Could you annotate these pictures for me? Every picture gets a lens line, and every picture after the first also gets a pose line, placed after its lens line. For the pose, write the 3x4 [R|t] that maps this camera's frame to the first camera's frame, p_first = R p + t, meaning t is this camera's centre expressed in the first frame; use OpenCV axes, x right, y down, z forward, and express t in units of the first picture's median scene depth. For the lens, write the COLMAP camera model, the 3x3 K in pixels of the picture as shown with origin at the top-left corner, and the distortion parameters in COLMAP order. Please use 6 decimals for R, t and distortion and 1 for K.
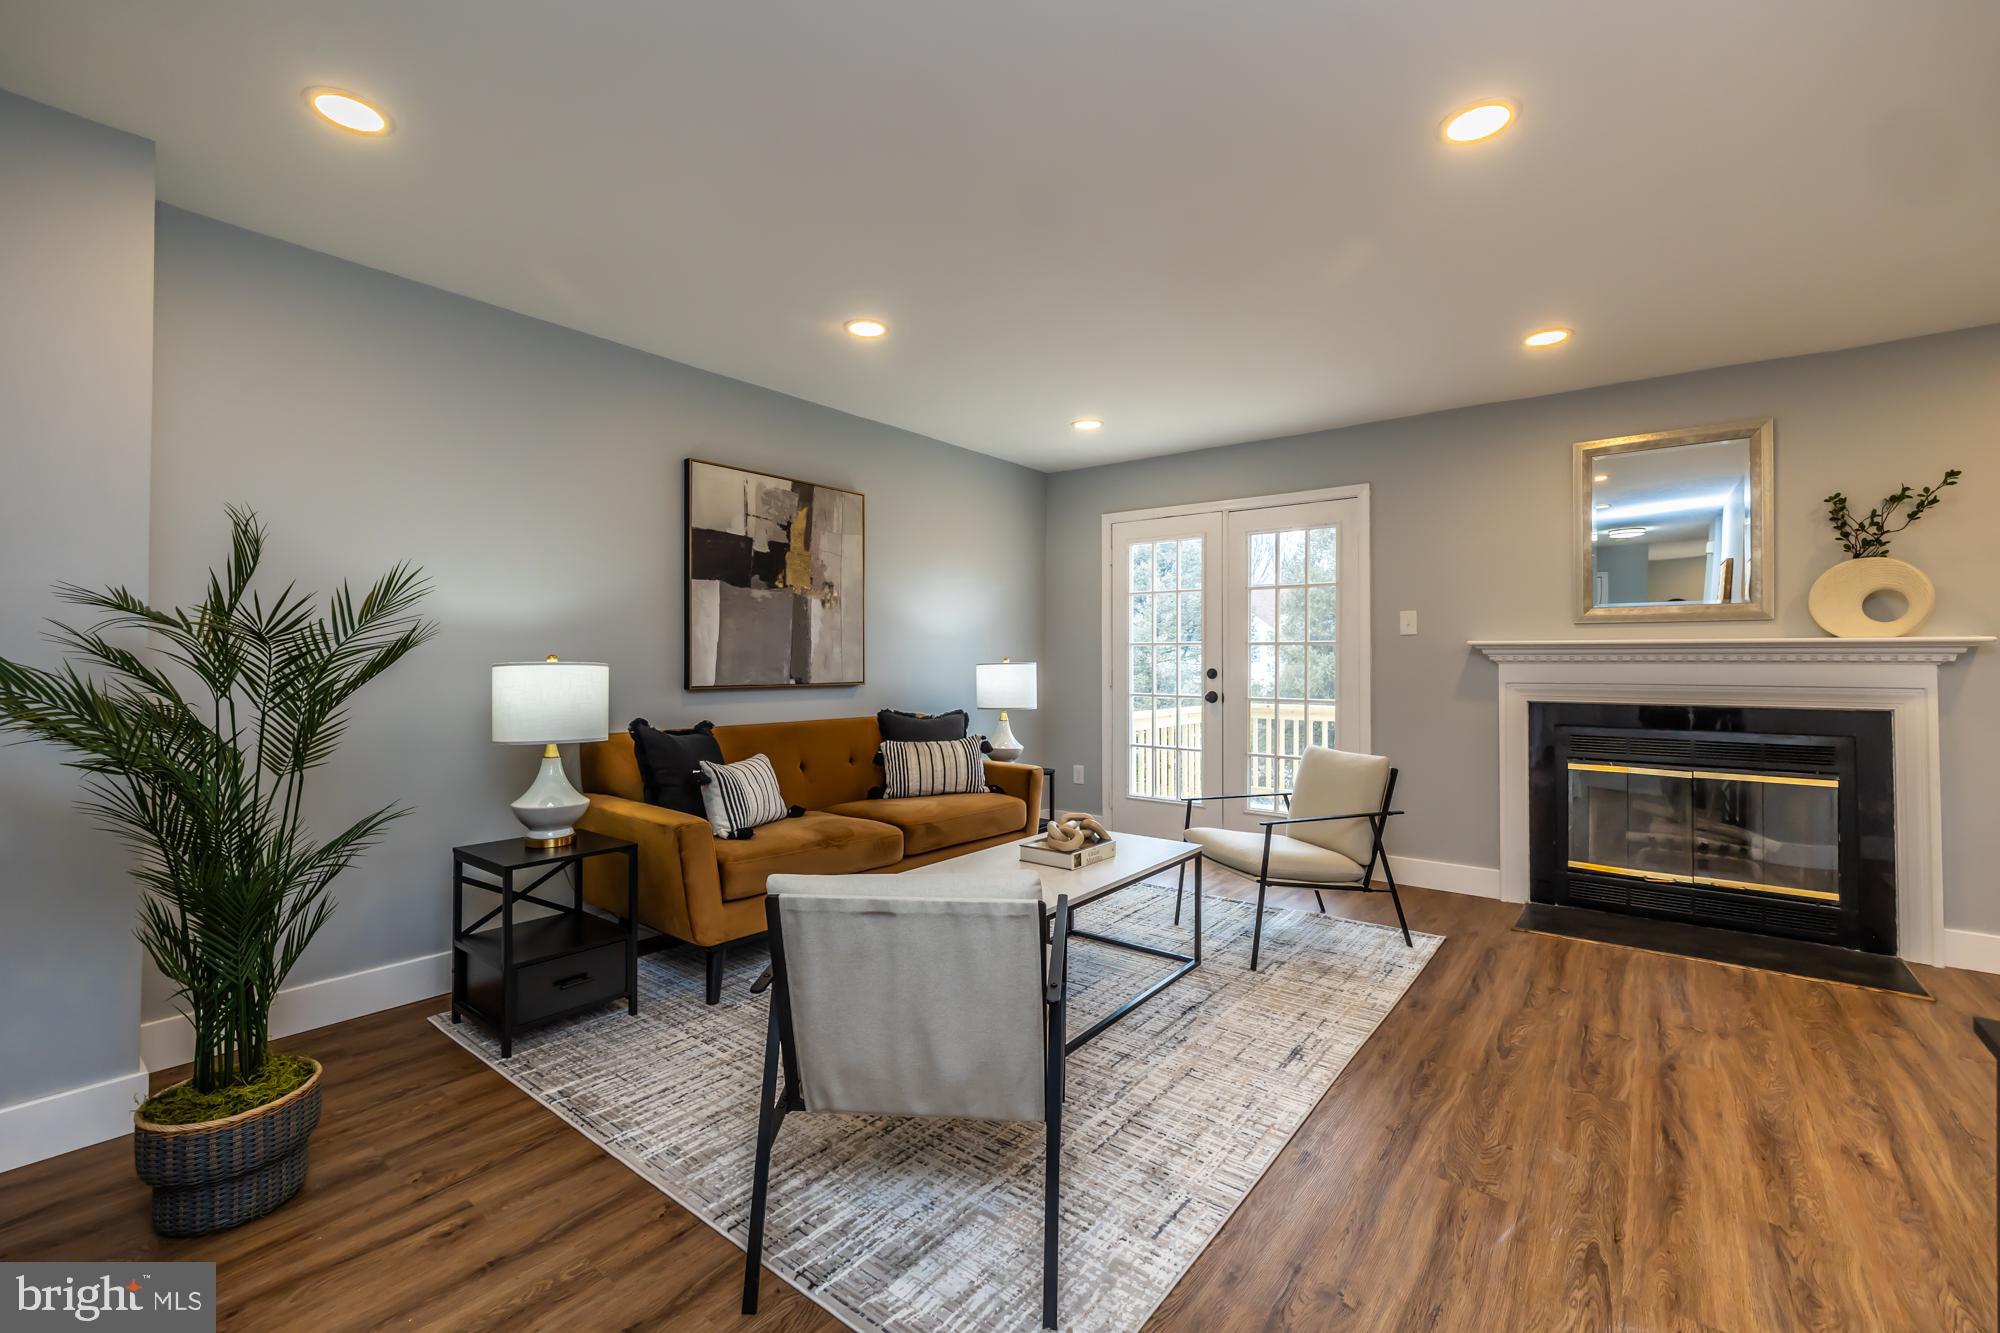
lens RADIAL K [[837.5, 0, 996.6], [0, 837.5, 653.2], [0, 0, 1]] dist [-0.001934, 0.000161]
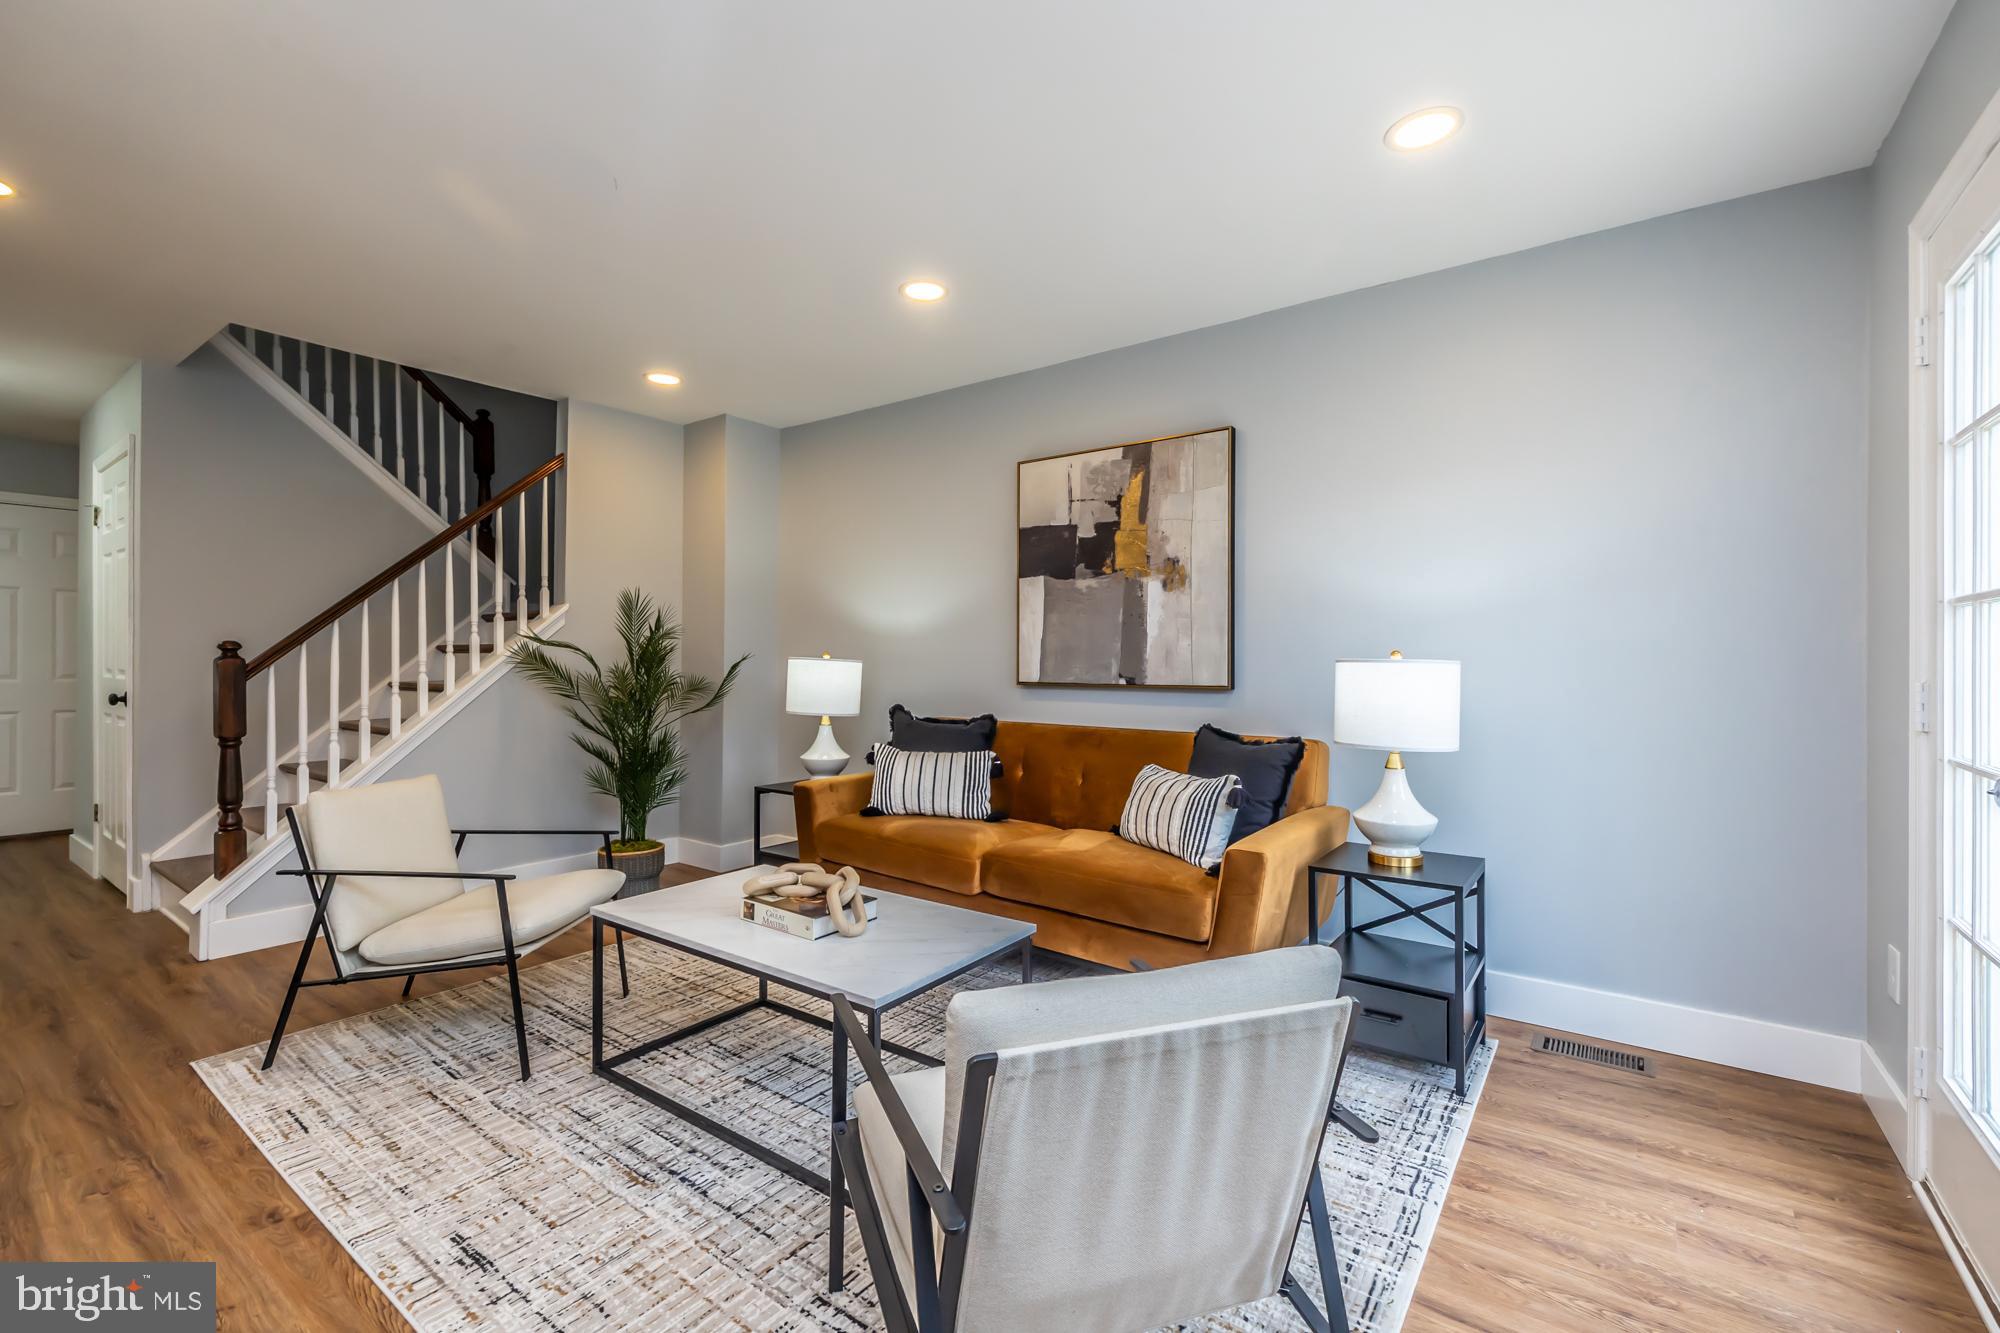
lens RADIAL K [[861.7, 0, 999.3], [0, 861.7, 663.2], [0, 0, 1]] dist [0.000406, -0.000111]
pose [[0.034632, 0.001455, -0.999399, 0.688074], [0.005217, 0.999985, 0.001637, 0.014263], [0.999387, -0.005271, 0.034624, 0.919982]]
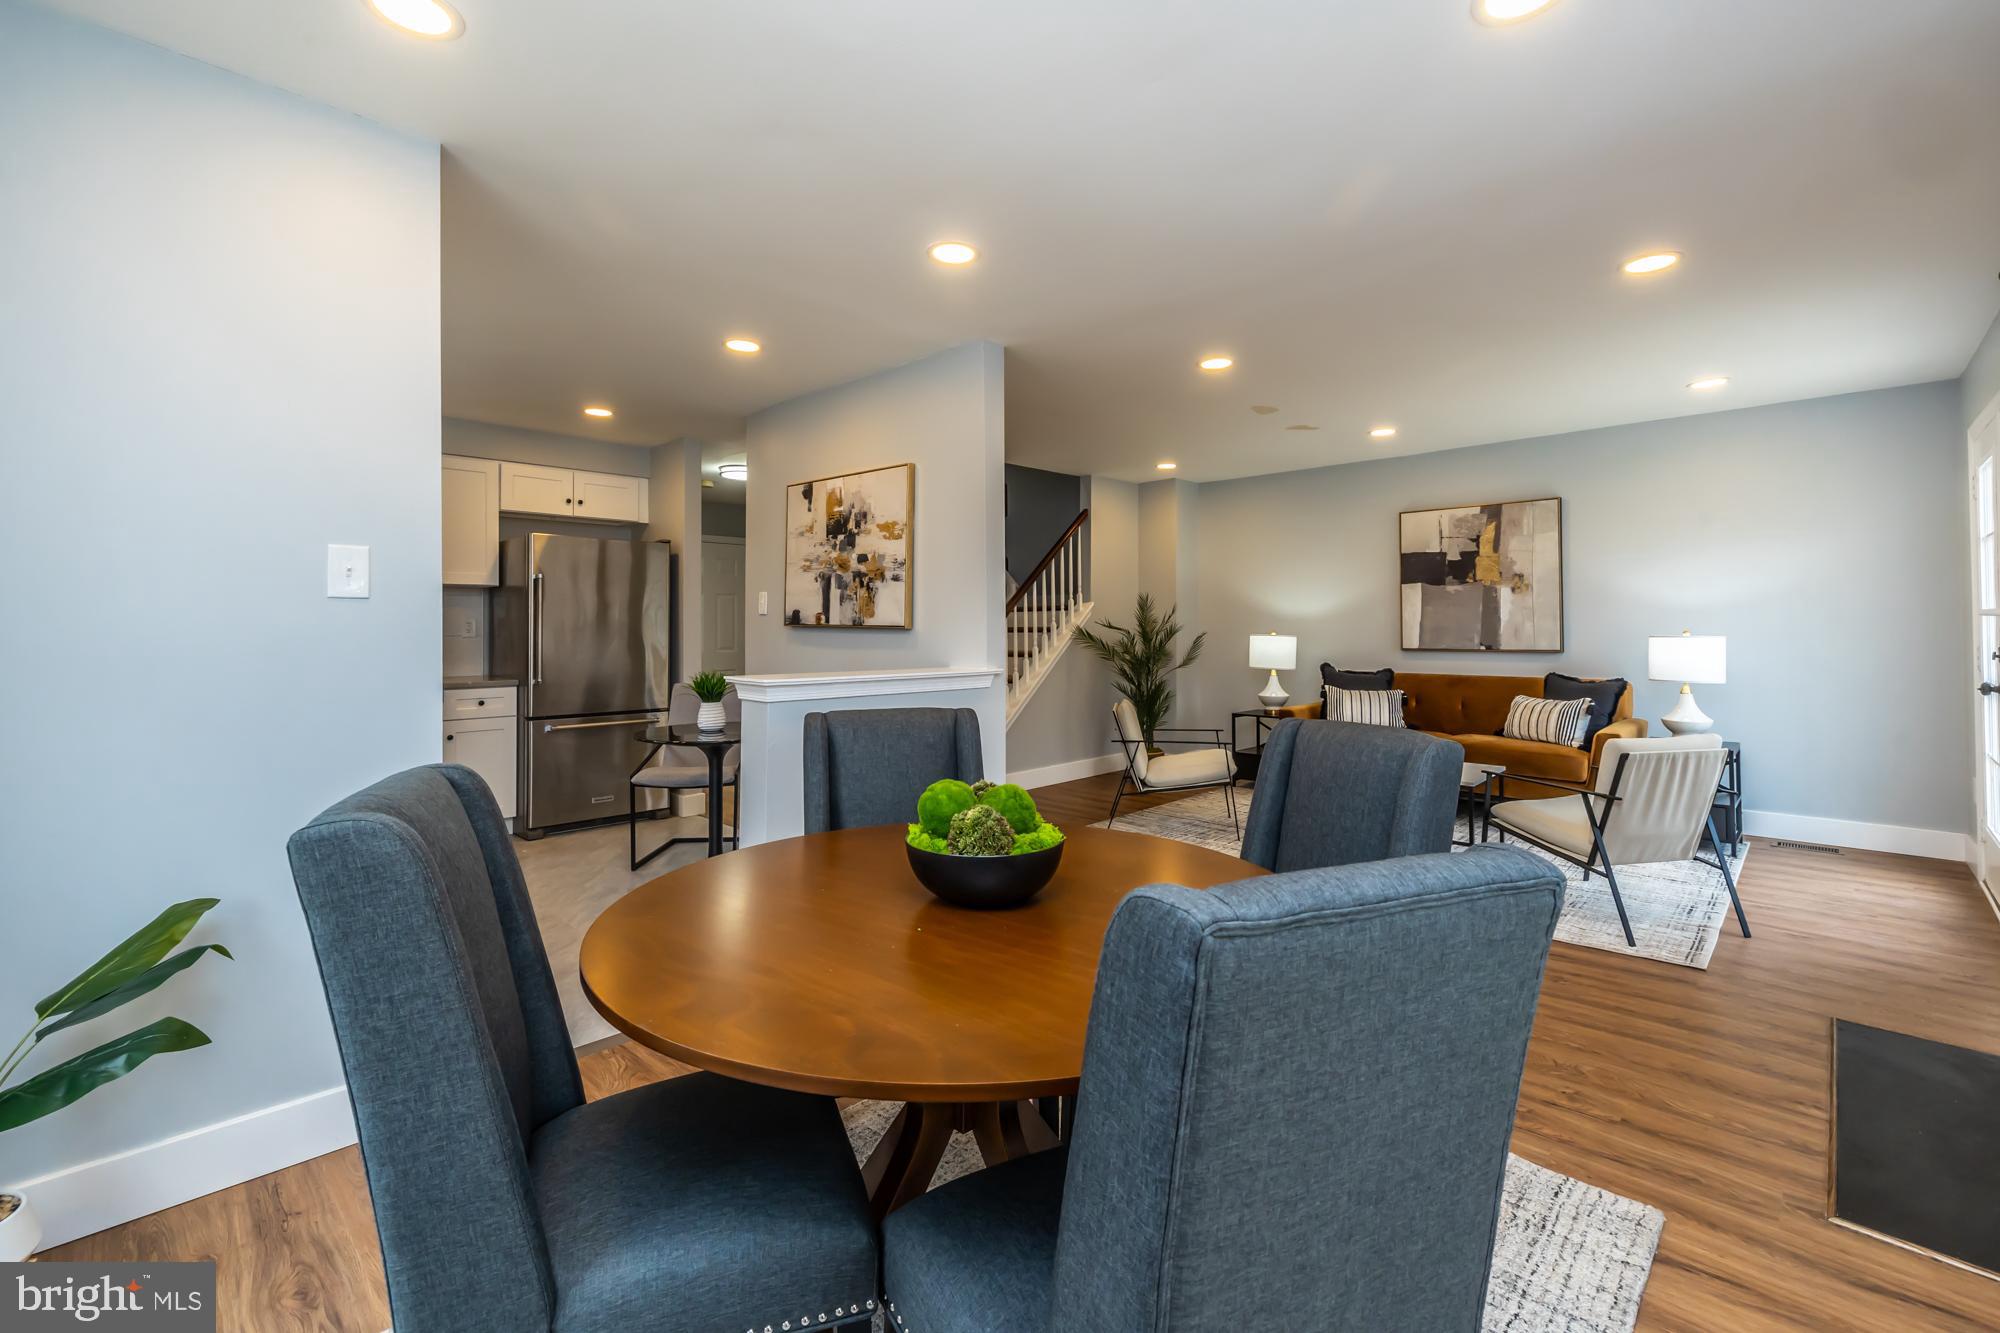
lens RADIAL K [[858.9, 0, 997.6], [0, 858.9, 618.1], [0, 0, 1]] dist [-0.000592, -0.000012]
pose [[-0.104680, -0.008787, -0.994467, 1.403107], [0.016870, 0.999801, -0.010610, -0.015906], [0.994363, -0.017888, -0.104511, 0.366821]]
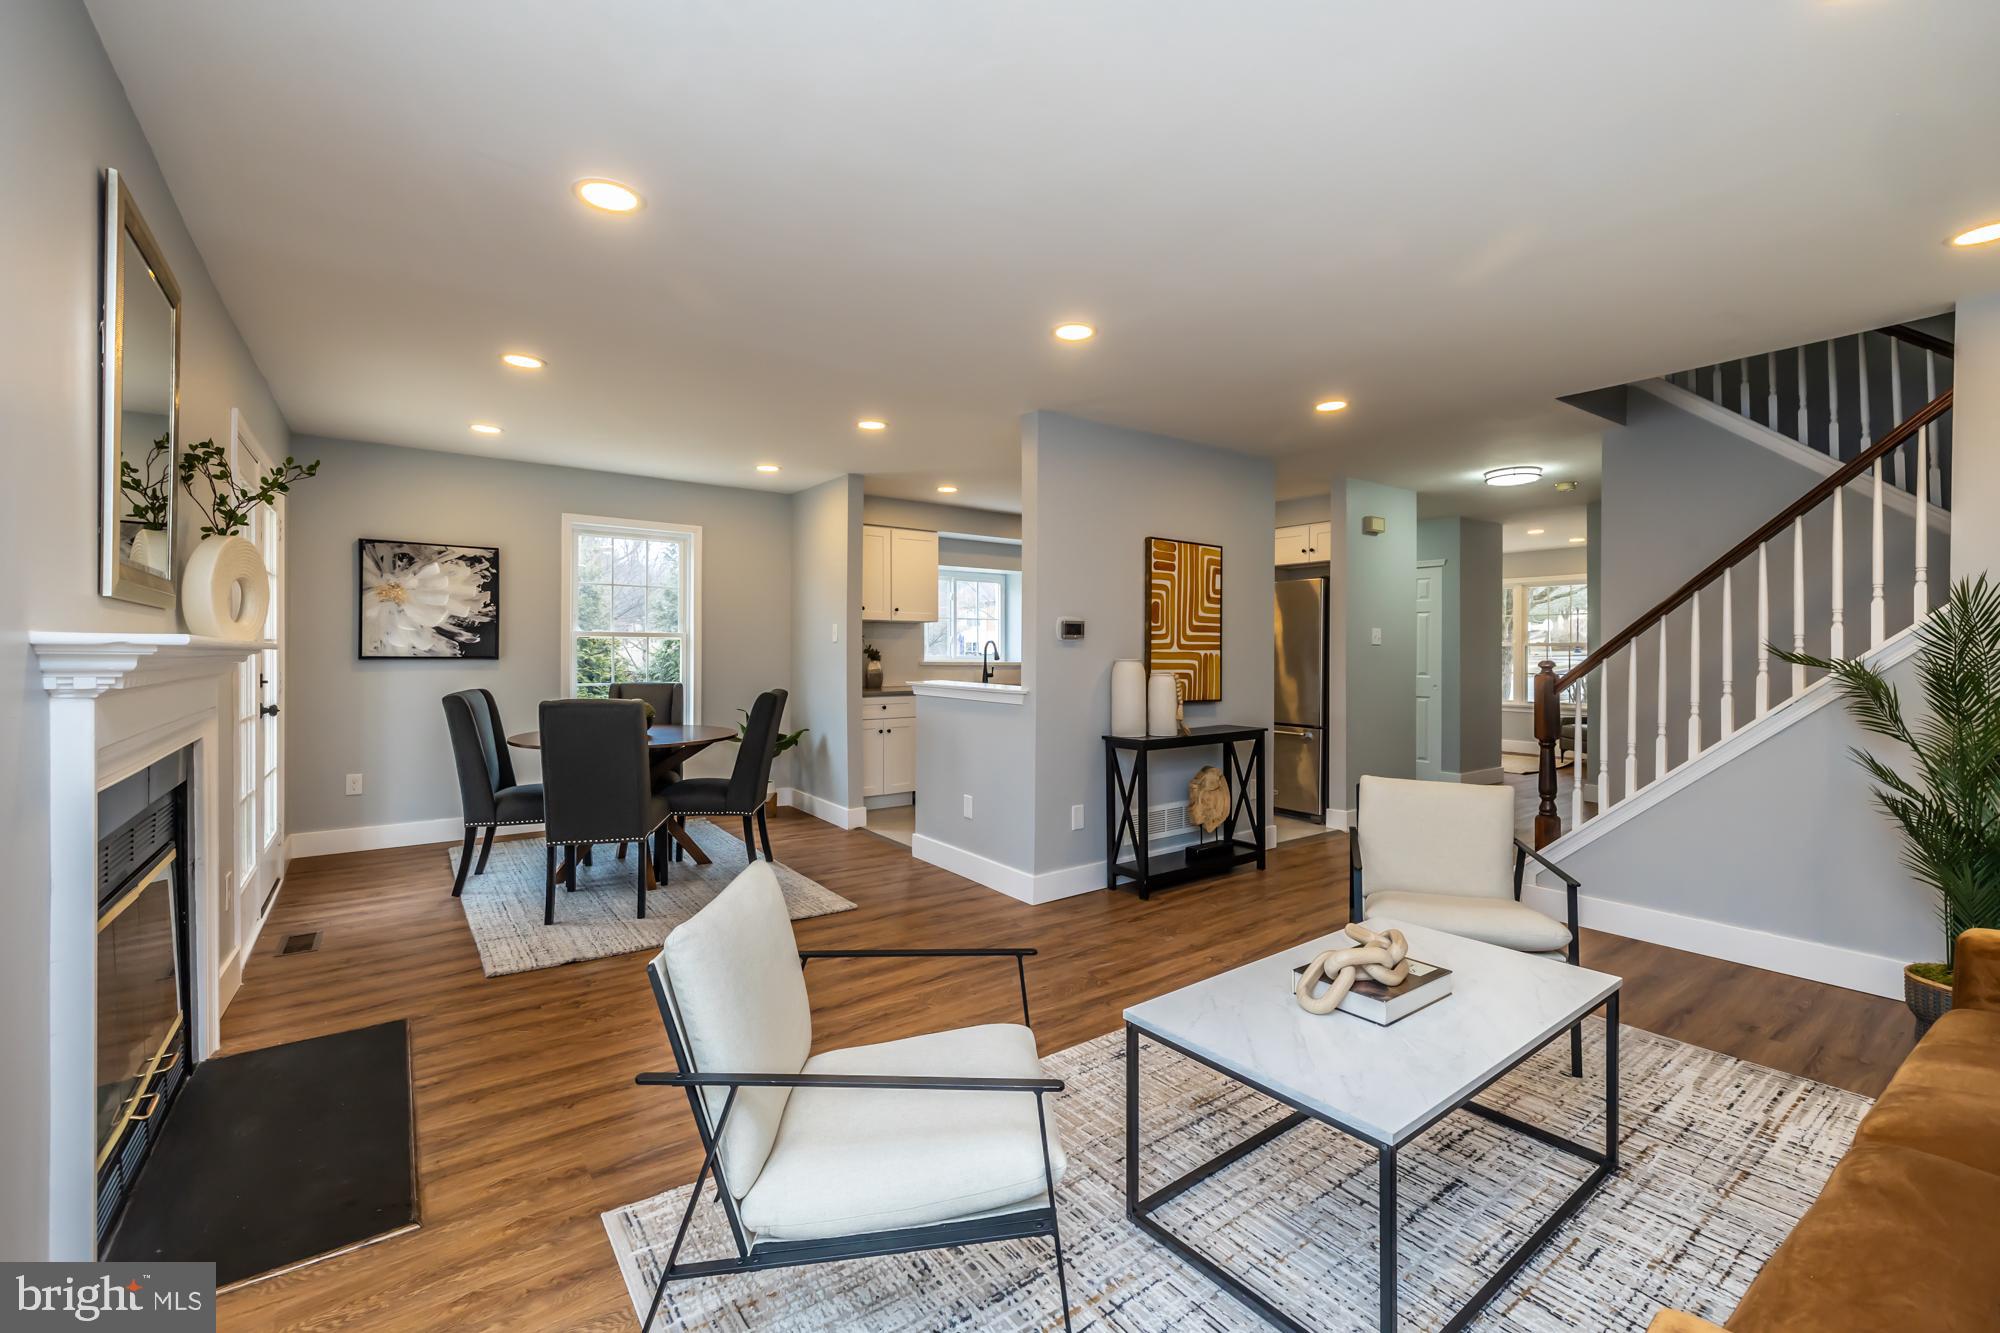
lens RADIAL K [[837.5, 0, 996.6], [0, 837.5, 653.2], [0, 0, 1]] dist [-0.001934, 0.000161]
pose [[-0.963915, -0.006947, 0.266121, 0.156813], [-0.009647, 0.999914, -0.008839, -0.007808], [-0.266037, -0.011087, -0.963899, 1.368857]]
